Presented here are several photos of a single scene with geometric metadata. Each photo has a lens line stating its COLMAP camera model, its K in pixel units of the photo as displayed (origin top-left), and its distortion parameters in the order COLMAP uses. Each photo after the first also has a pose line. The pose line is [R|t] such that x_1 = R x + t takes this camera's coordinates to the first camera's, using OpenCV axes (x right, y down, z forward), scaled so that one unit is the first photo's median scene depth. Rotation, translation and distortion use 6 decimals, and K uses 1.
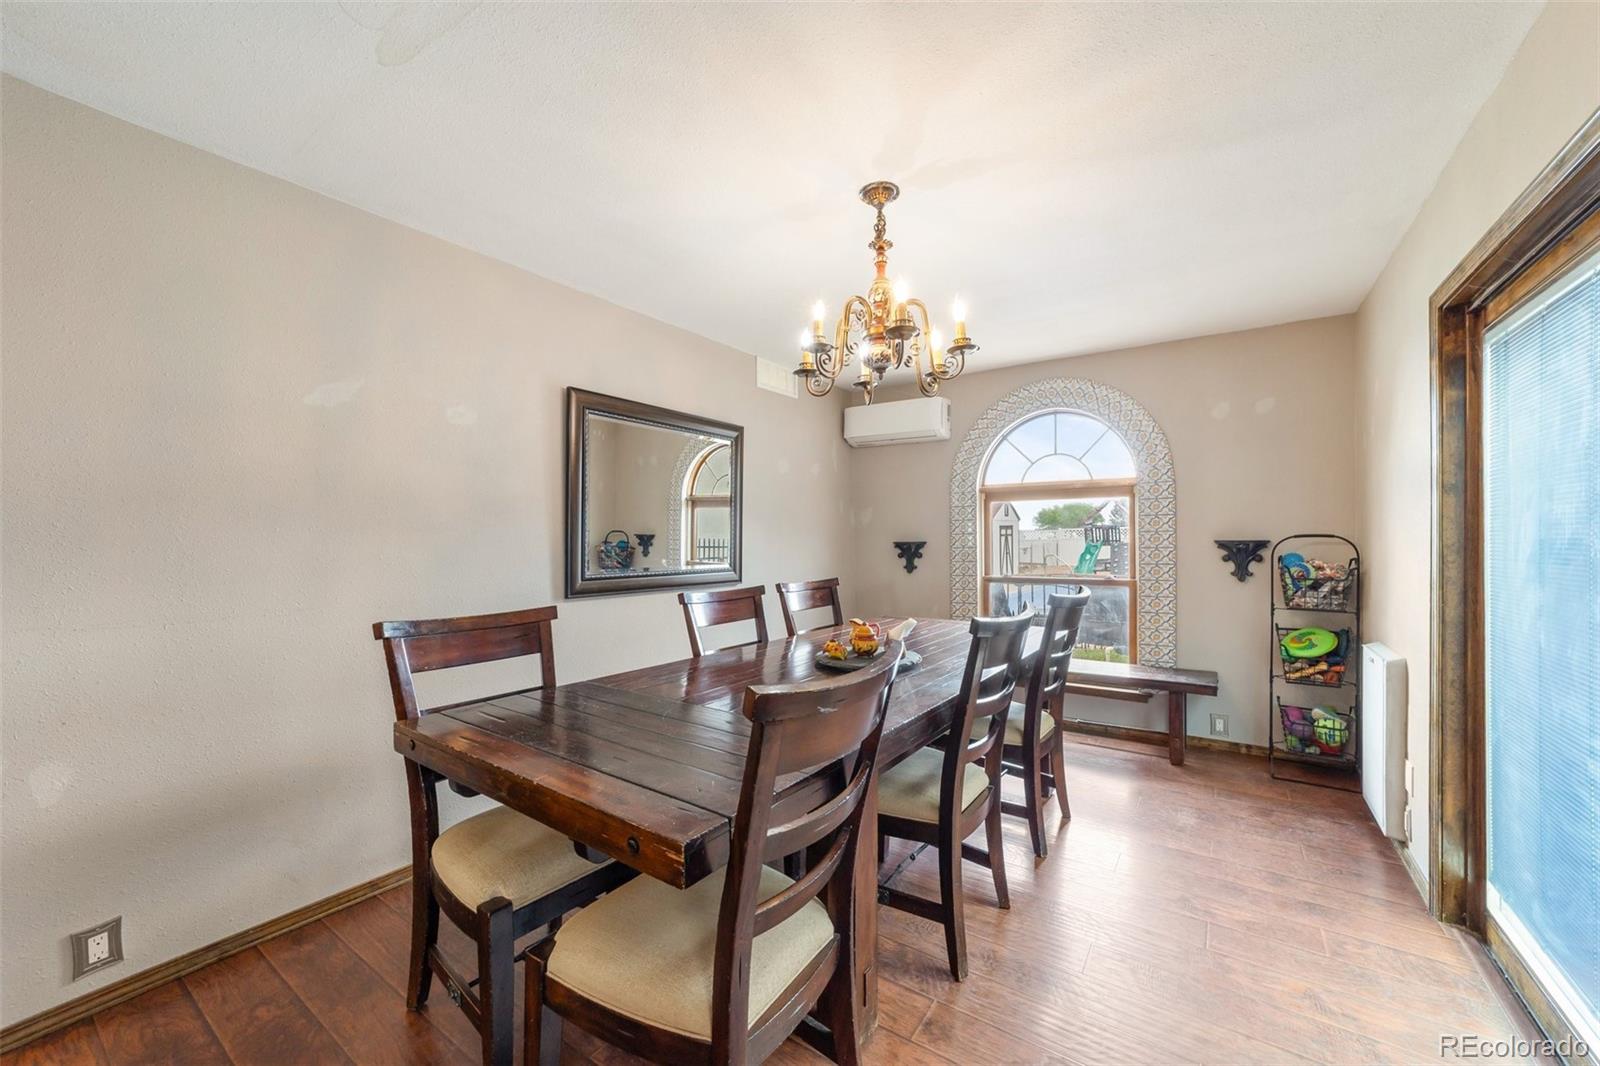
lens RADIAL K [[611.2, 0, 800.0], [0, 611.2, 533.0], [0, 0, 1]] dist [-0.020815, -0.000021]
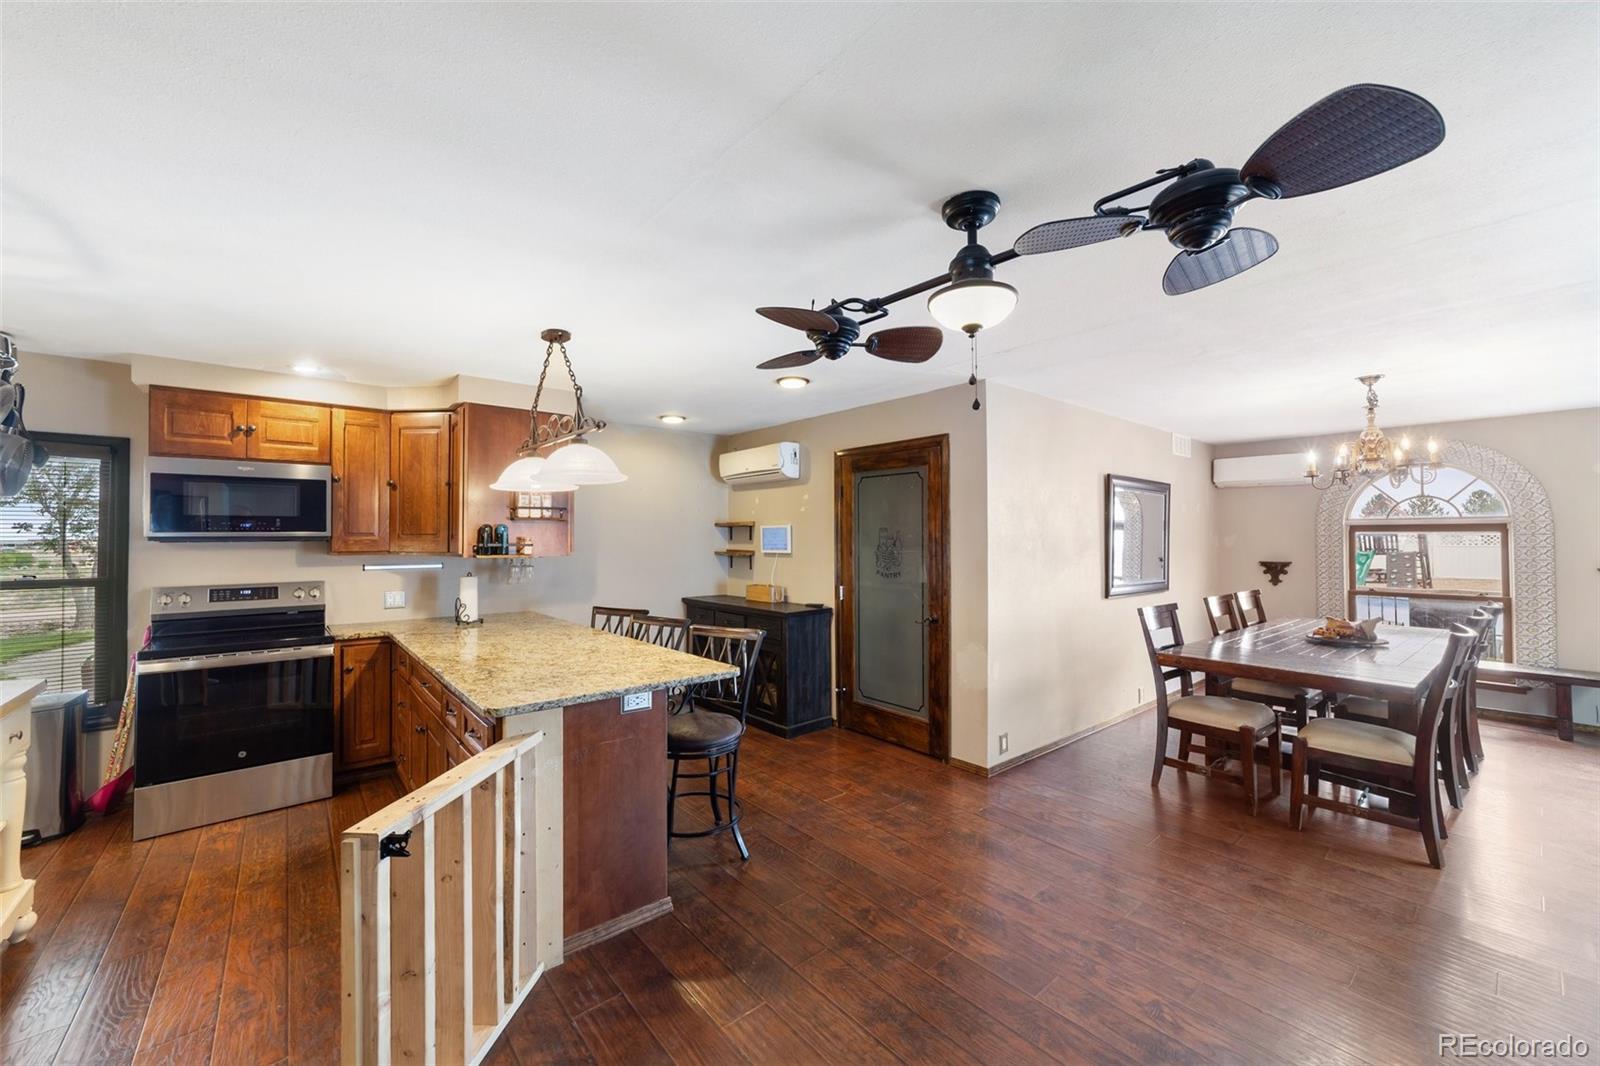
lens RADIAL K [[606.4, 0, 800.0], [0, 606.4, 533.0], [0, 0, 1]] dist [-0.000419, 0.006202]
pose [[0.964783, 0.000160, -0.263047, -0.507029], [-0.000759, 0.999997, -0.002175, -0.047955], [0.263046, 0.002298, 0.964780, -0.584763]]
